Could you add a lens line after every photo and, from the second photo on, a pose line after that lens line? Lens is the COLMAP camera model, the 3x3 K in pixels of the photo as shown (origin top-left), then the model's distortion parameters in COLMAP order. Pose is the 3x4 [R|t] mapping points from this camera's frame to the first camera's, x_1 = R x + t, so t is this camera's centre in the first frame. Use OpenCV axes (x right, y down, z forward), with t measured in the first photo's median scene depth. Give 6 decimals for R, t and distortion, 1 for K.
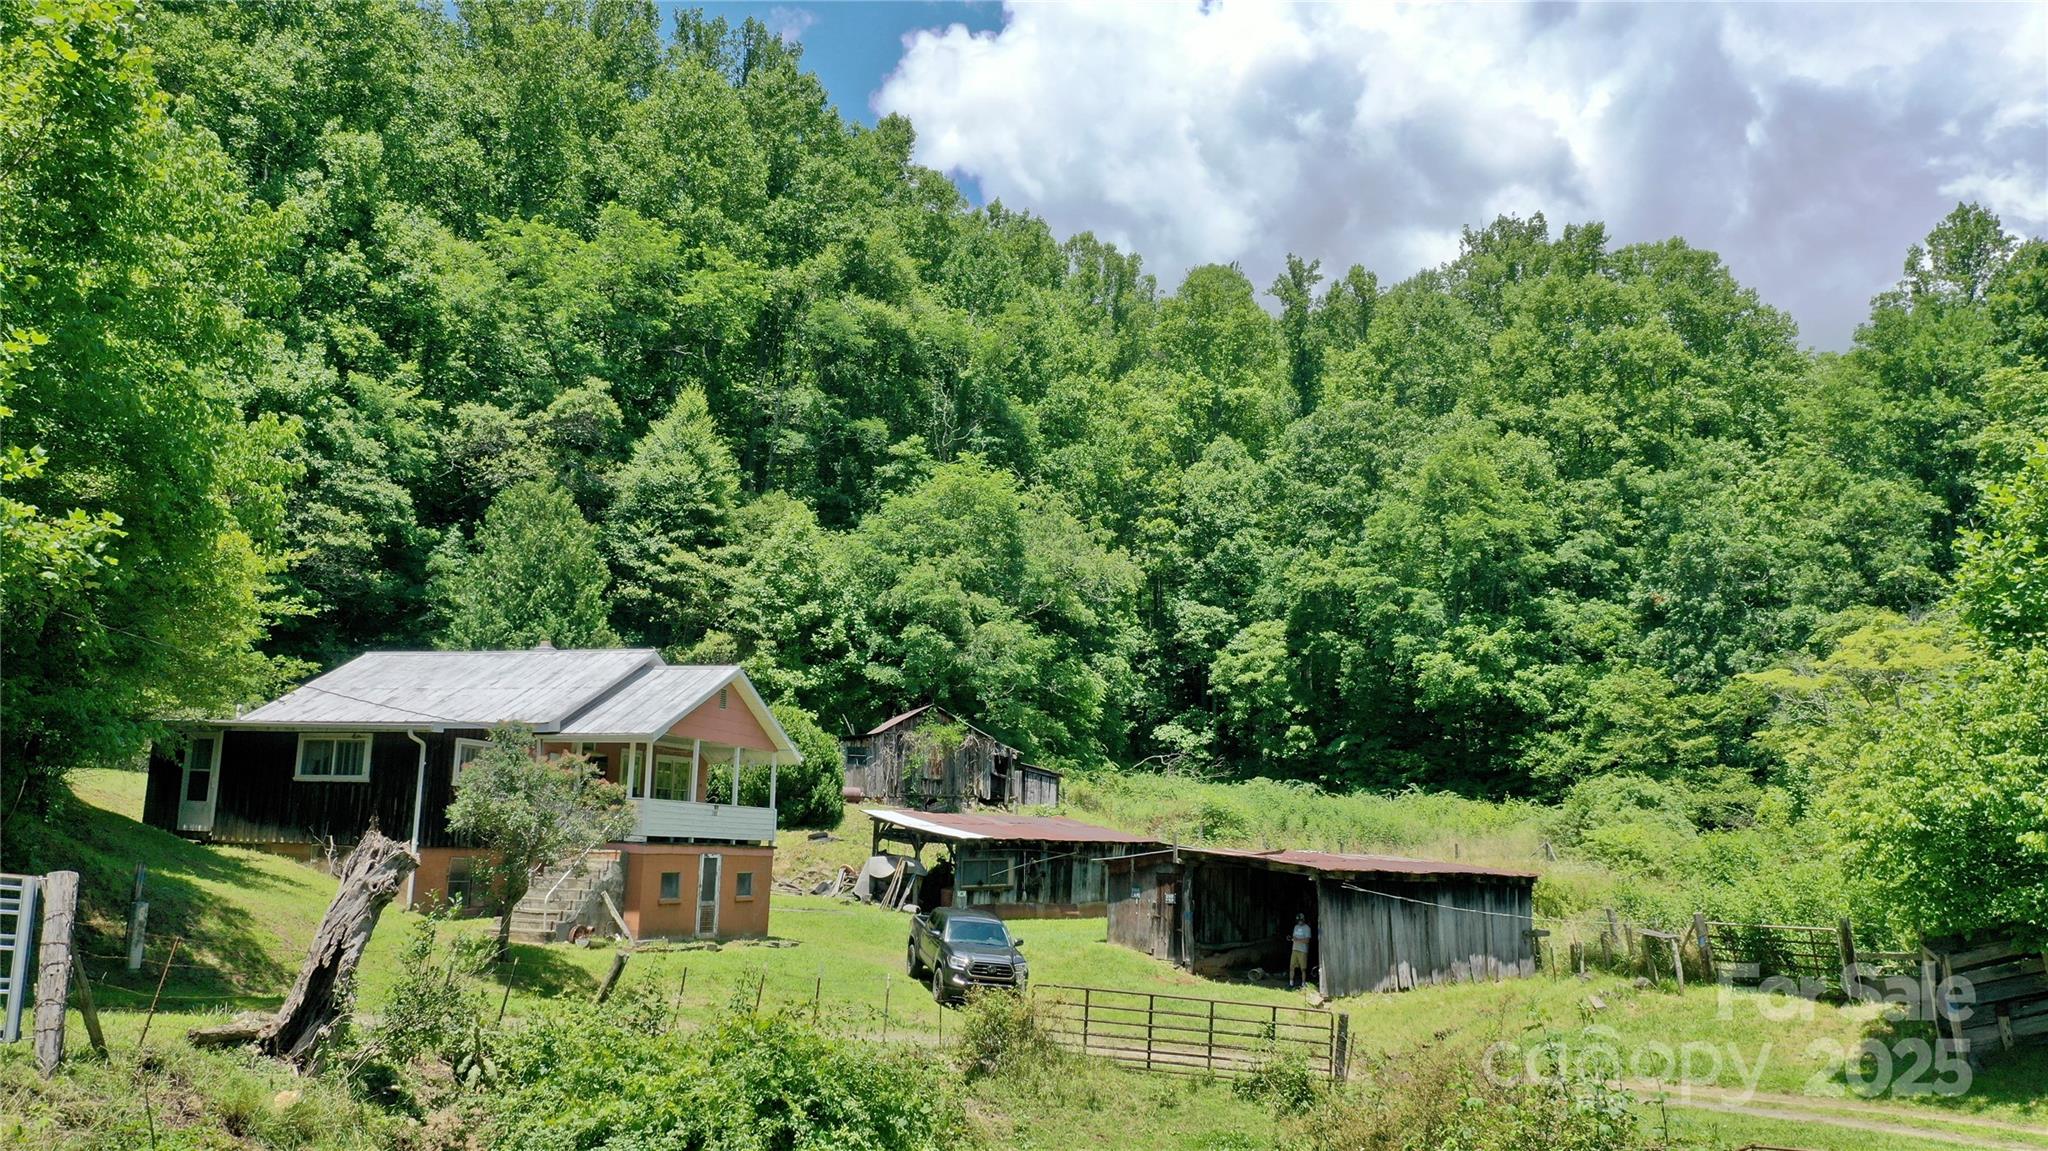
lens RADIAL K [[1601.3, 0, 1024.0], [0, 1601.3, 575.5], [0, 0, 1]] dist [-0.000828, 0.001283]
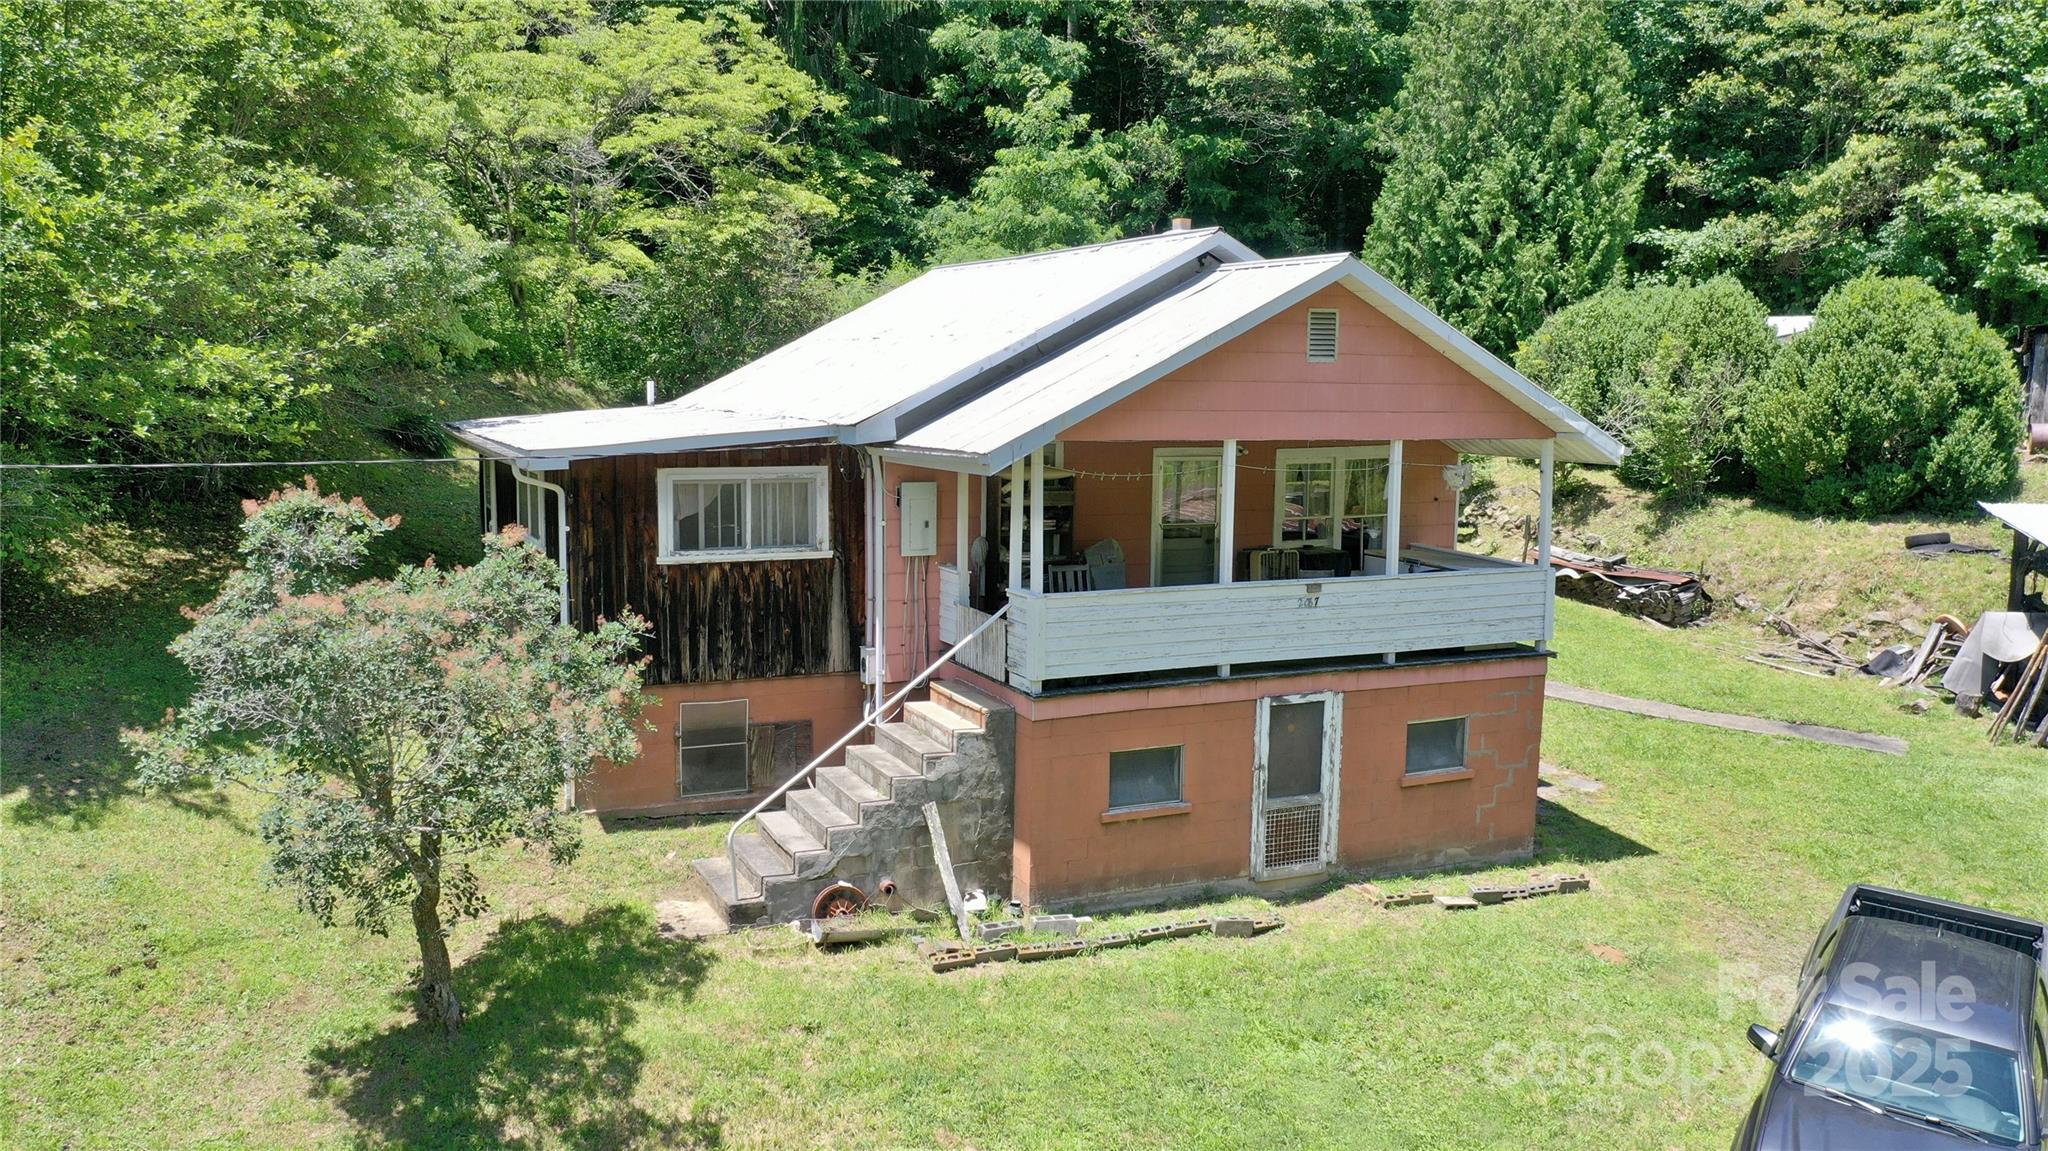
lens RADIAL K [[1610.1, 0, 1024.0], [0, 1610.1, 575.5], [0, 0, 1]] dist [-0.011820, 0.007622]
pose [[0.669509, 0.072442, -0.739263, 0.042878], [0.136762, 0.966197, 0.218538, 0.019710], [0.730106, -0.247416, 0.636970, 0.370221]]
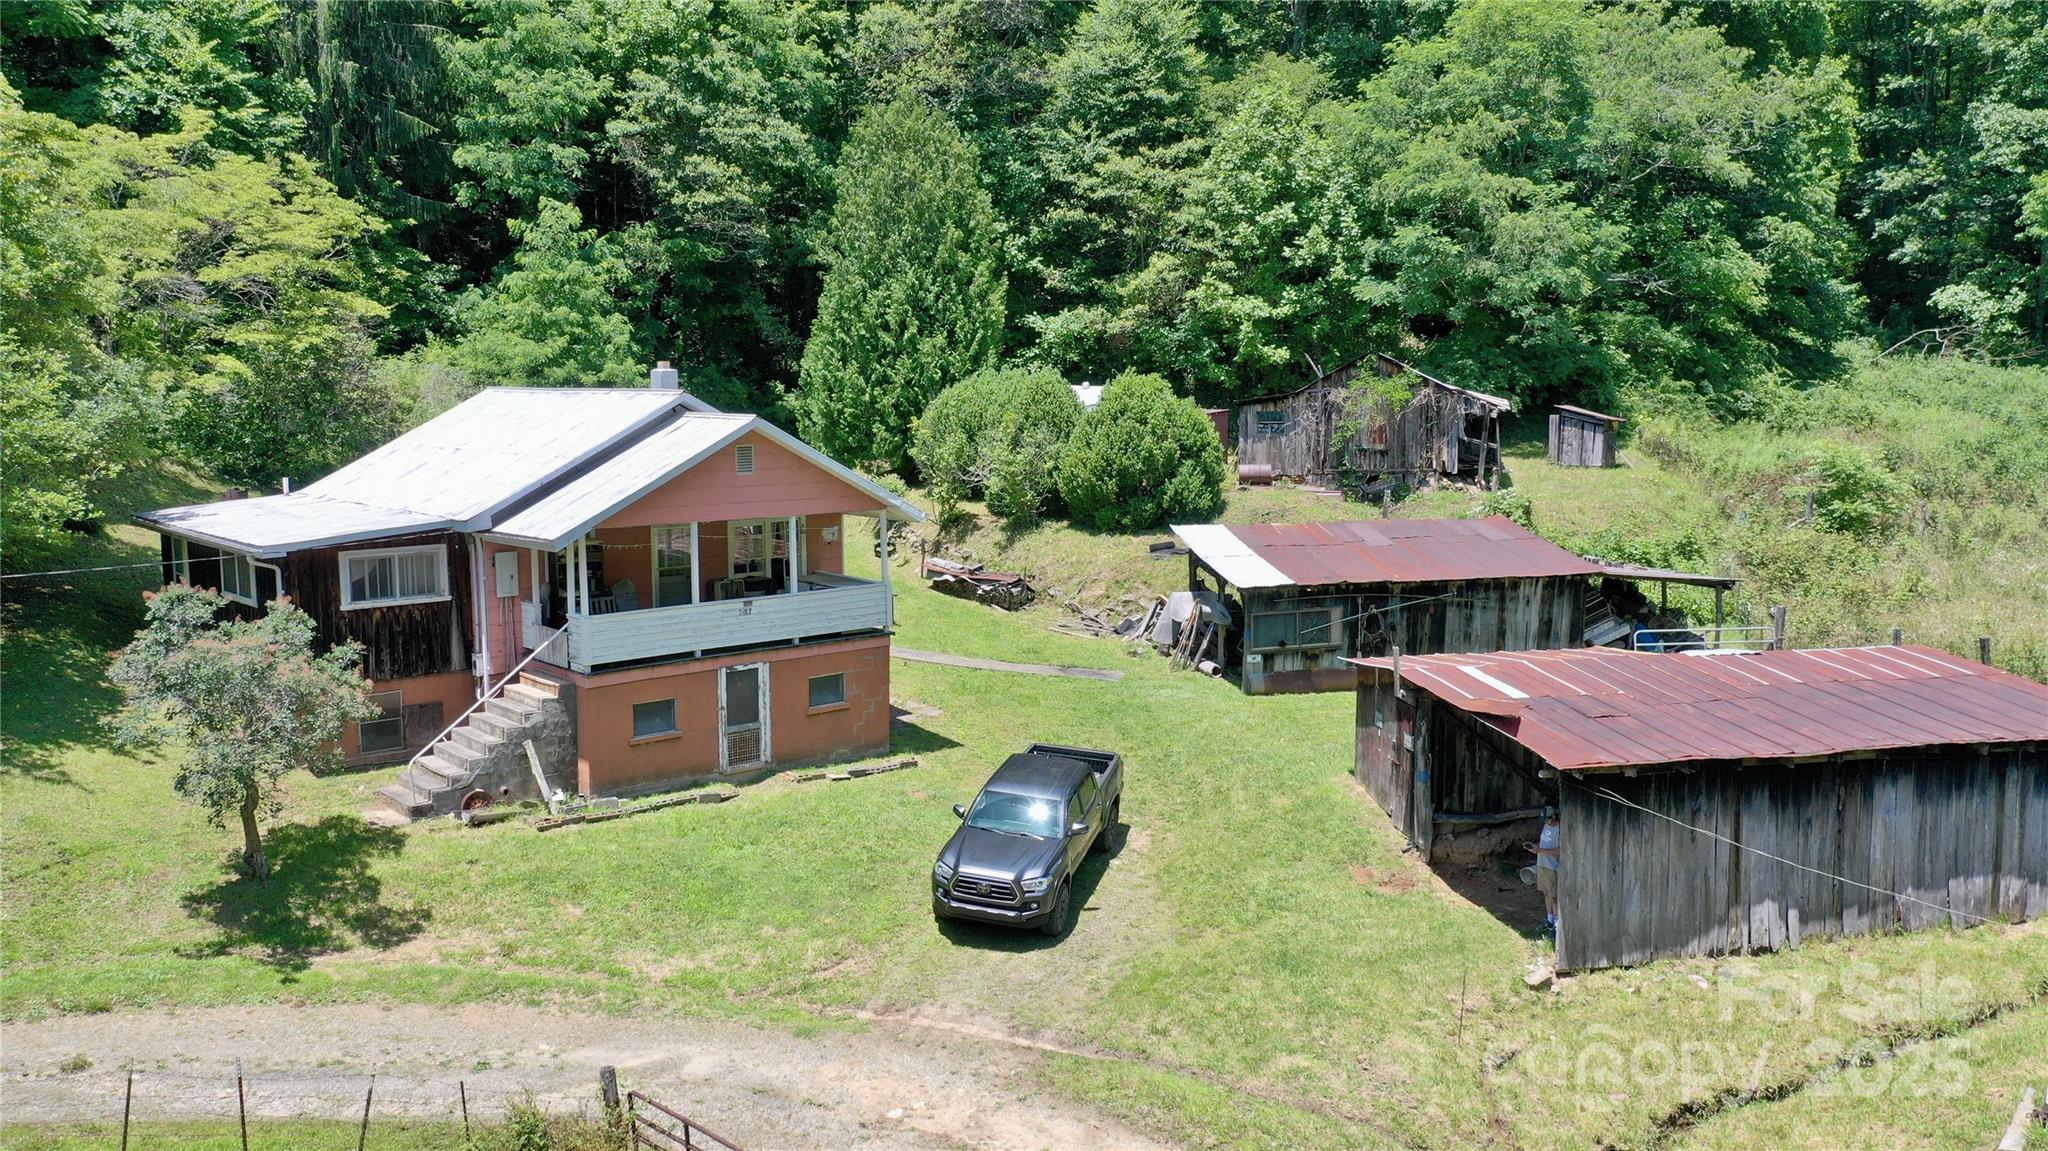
lens RADIAL K [[1610.1, 0, 1024.0], [0, 1610.1, 575.5], [0, 0, 1]] dist [-0.011820, 0.007622]
pose [[0.858633, 0.034924, -0.511400, 0.171242], [0.114273, 0.959527, 0.257390, -0.027089], [0.499691, -0.279443, 0.819890, 0.247720]]
